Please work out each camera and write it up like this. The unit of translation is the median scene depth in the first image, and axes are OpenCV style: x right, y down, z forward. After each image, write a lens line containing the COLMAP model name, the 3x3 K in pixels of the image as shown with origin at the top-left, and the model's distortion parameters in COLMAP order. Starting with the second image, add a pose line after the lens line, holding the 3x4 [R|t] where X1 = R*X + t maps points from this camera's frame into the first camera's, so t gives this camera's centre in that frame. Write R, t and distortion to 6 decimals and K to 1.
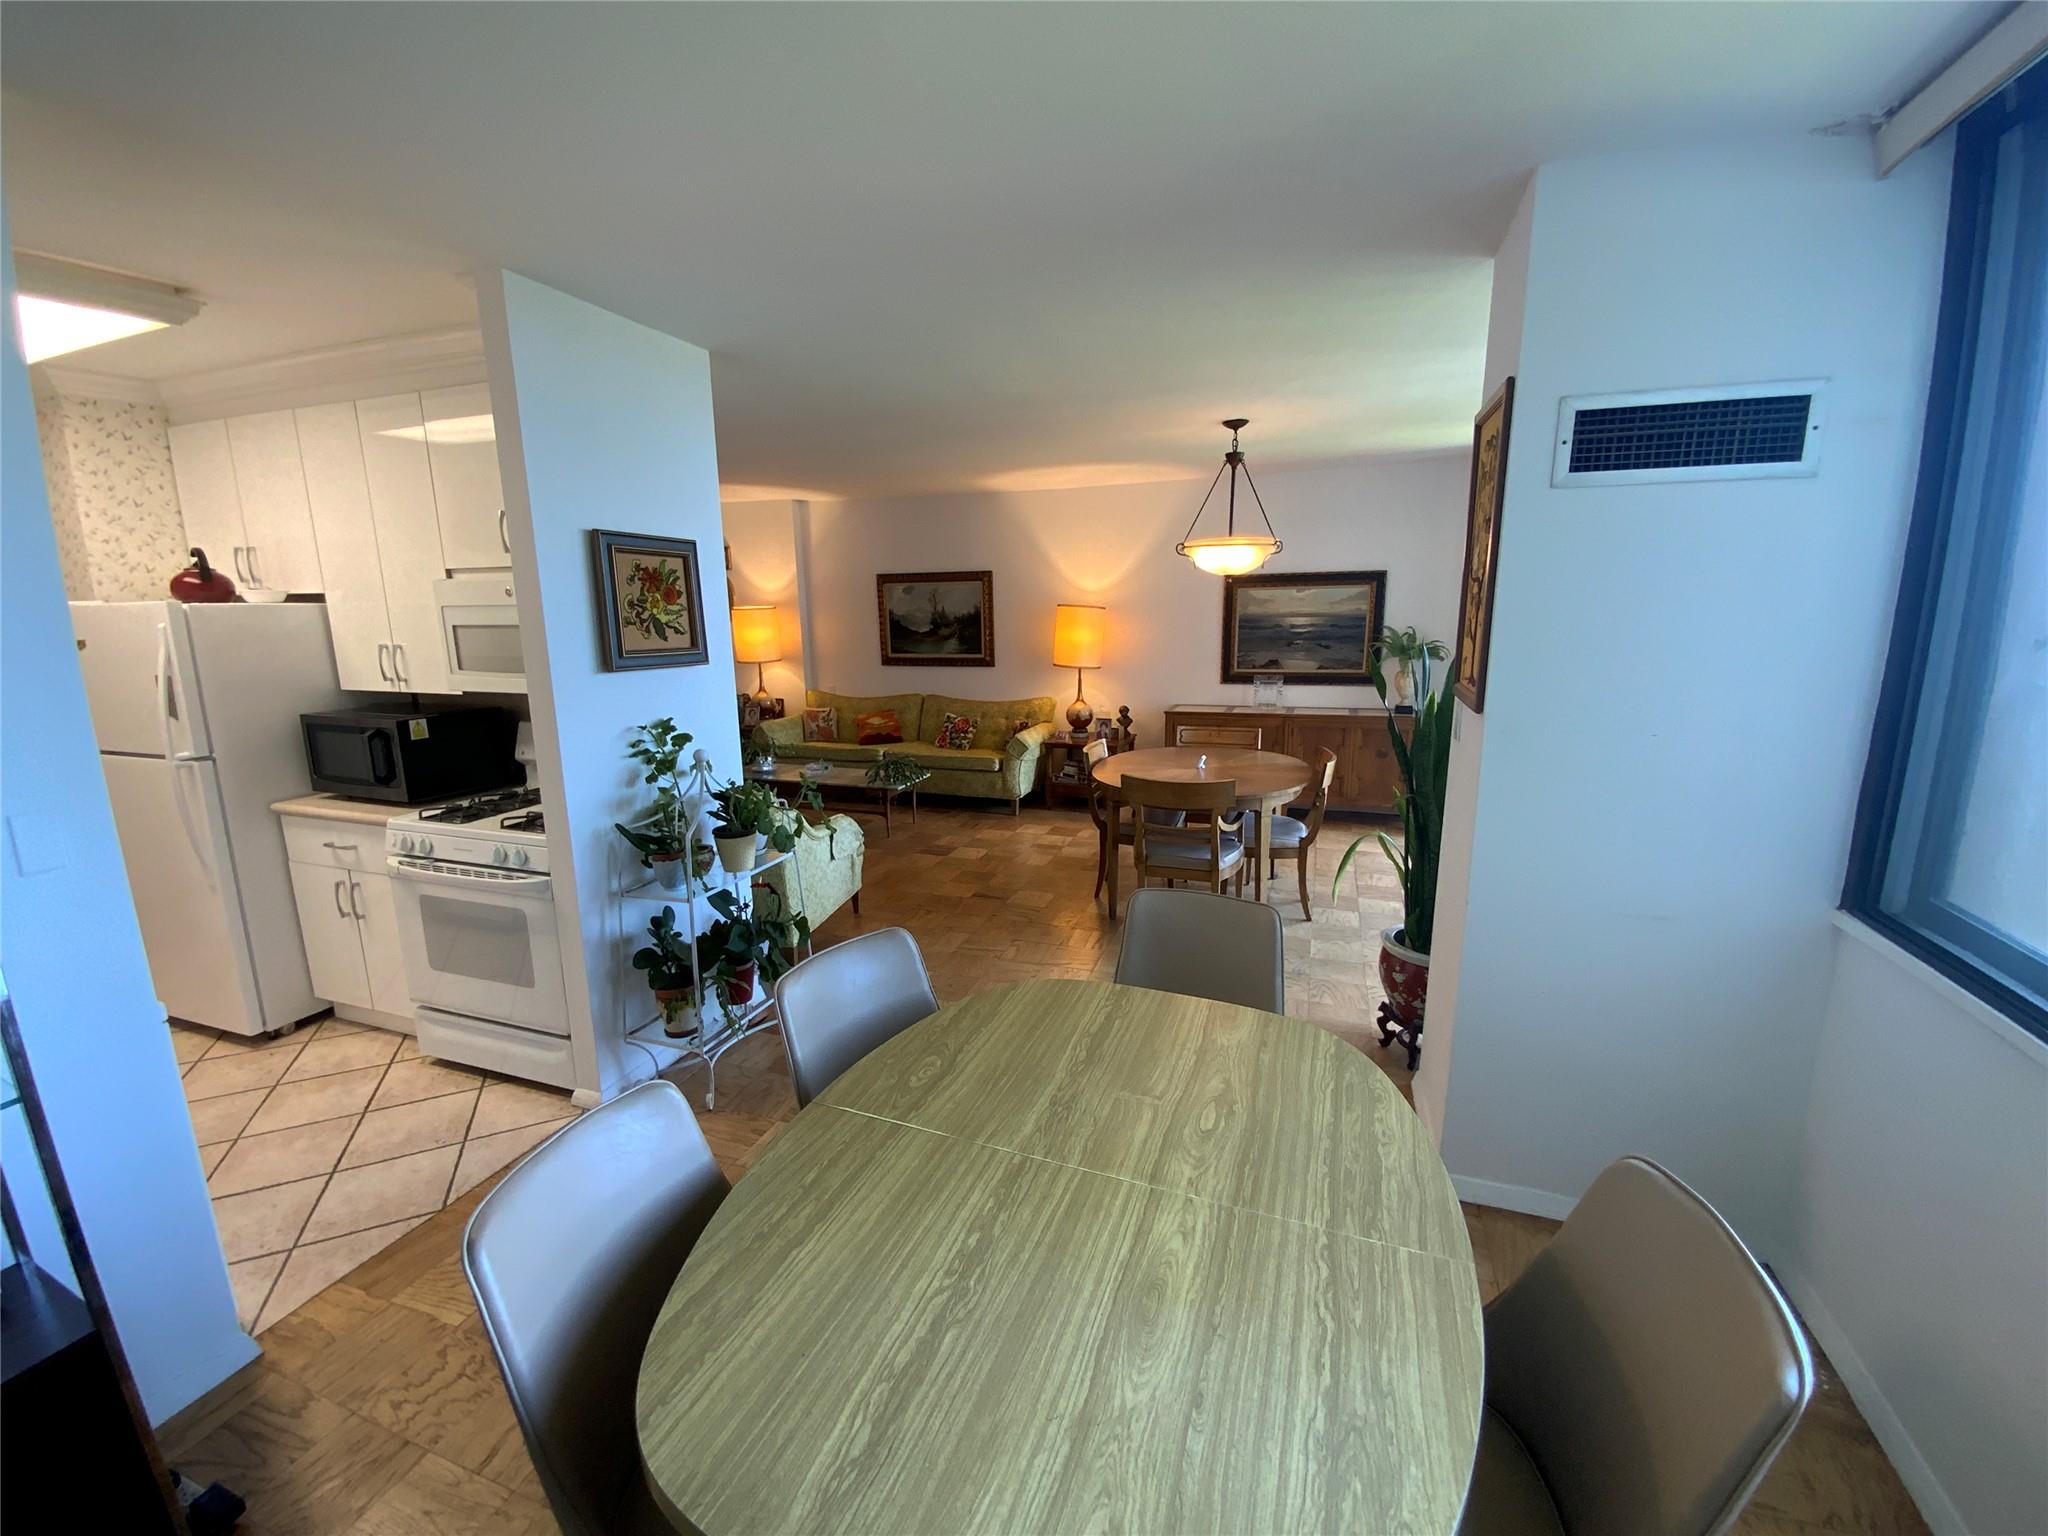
lens RADIAL K [[827.3, 0, 1024.0], [0, 827.3, 768.0], [0, 0, 1]] dist [0.041538, -0.029169]
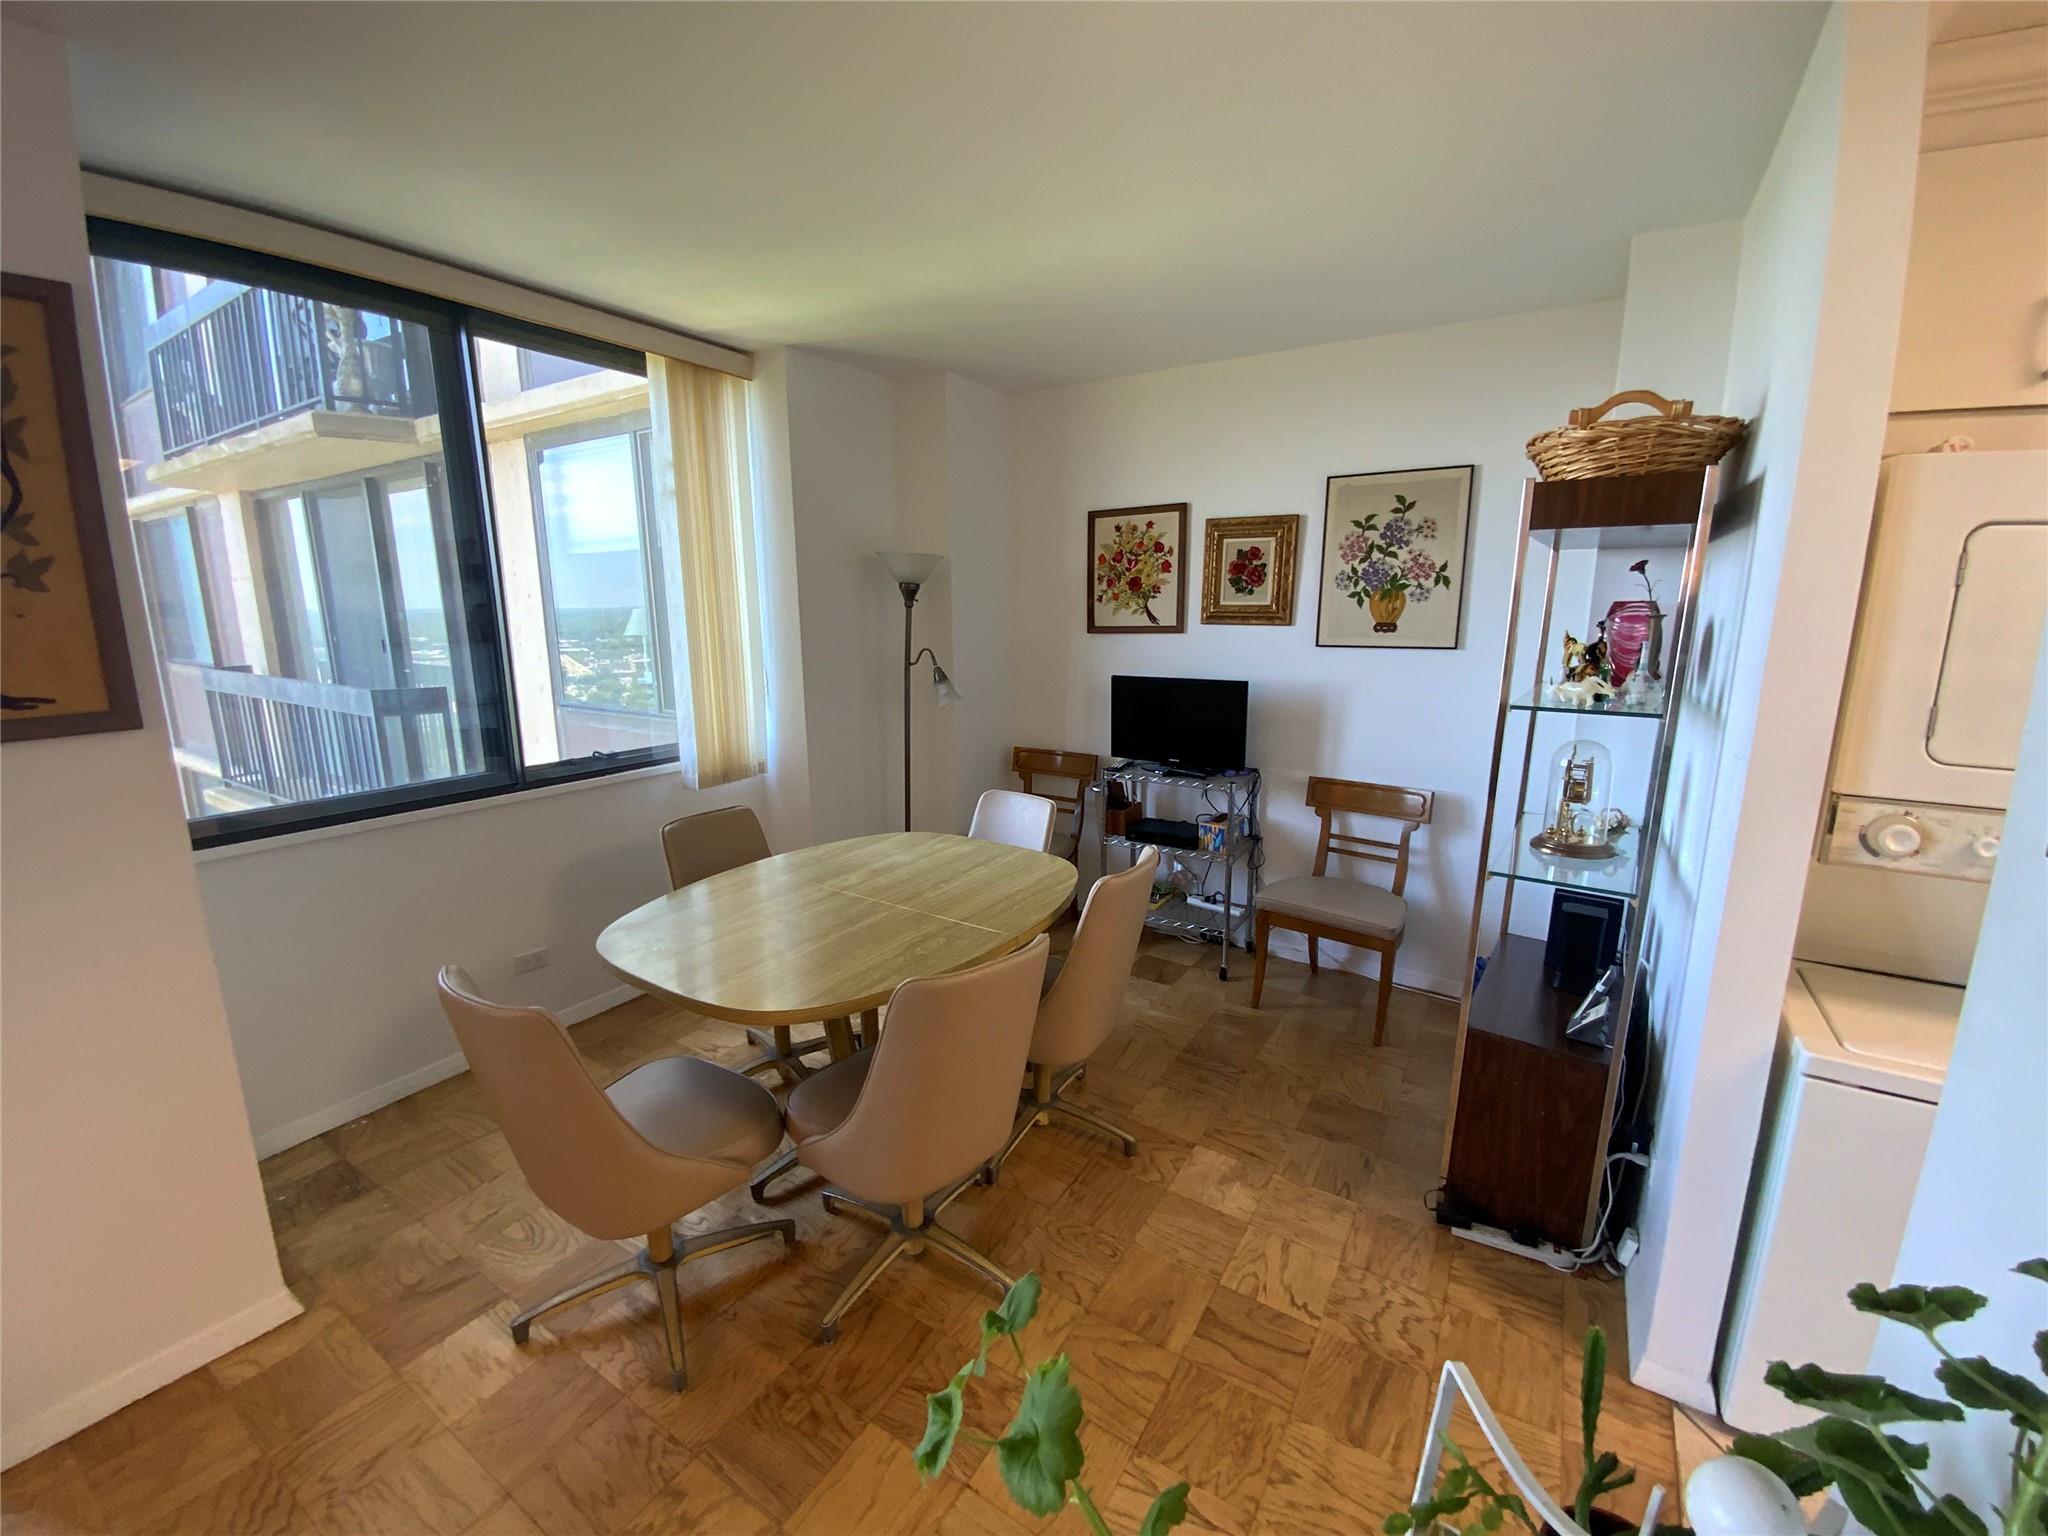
lens RADIAL K [[827.3, 0, 1024.0], [0, 827.3, 768.0], [0, 0, 1]] dist [0.041538, -0.029169]
pose [[-0.973807, -0.027738, 0.225679, -0.114597], [0.059516, 0.926831, 0.370731, -0.072909], [-0.219450, 0.374452, -0.900904, 0.431663]]
